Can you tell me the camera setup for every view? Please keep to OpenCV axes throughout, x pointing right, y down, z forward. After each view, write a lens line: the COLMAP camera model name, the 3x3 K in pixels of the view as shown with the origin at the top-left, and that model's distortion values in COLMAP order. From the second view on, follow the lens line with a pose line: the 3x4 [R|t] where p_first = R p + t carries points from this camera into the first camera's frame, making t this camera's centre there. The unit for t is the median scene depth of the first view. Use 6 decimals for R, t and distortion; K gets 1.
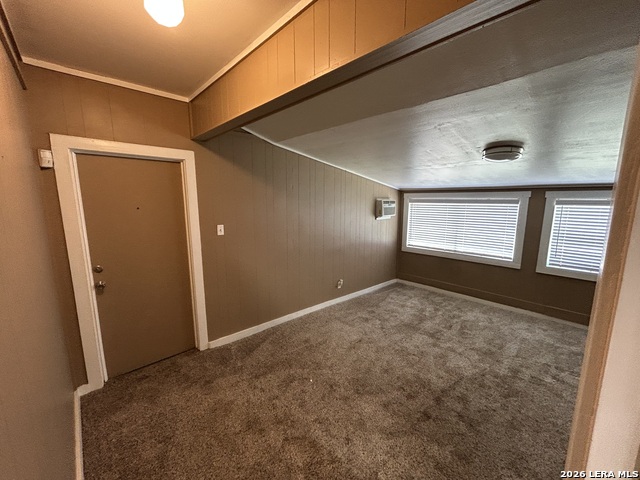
lens RADIAL K [[260.4, 0, 318.6], [0, 260.4, 239.6], [0, 0, 1]] dist [-0.000389, 0.000791]
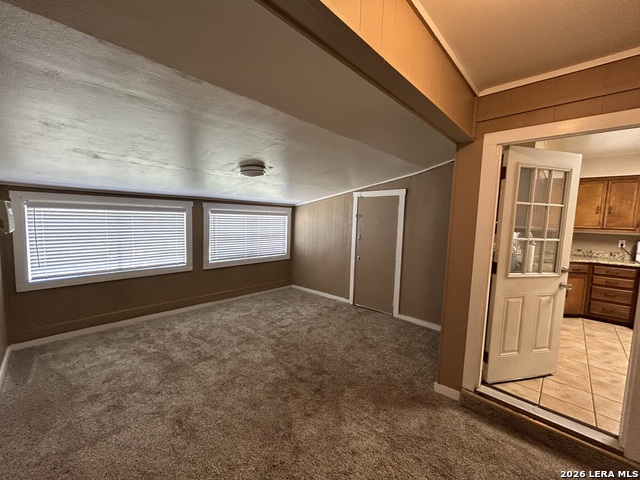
lens RADIAL K [[260.4, 0, 318.6], [0, 260.4, 239.6], [0, 0, 1]] dist [-0.000389, 0.000791]
pose [[-0.045470, -0.090992, 0.994813, -0.396253], [0.125771, 0.987397, 0.096062, -0.064120], [-0.991017, 0.129487, -0.033453, 0.541371]]
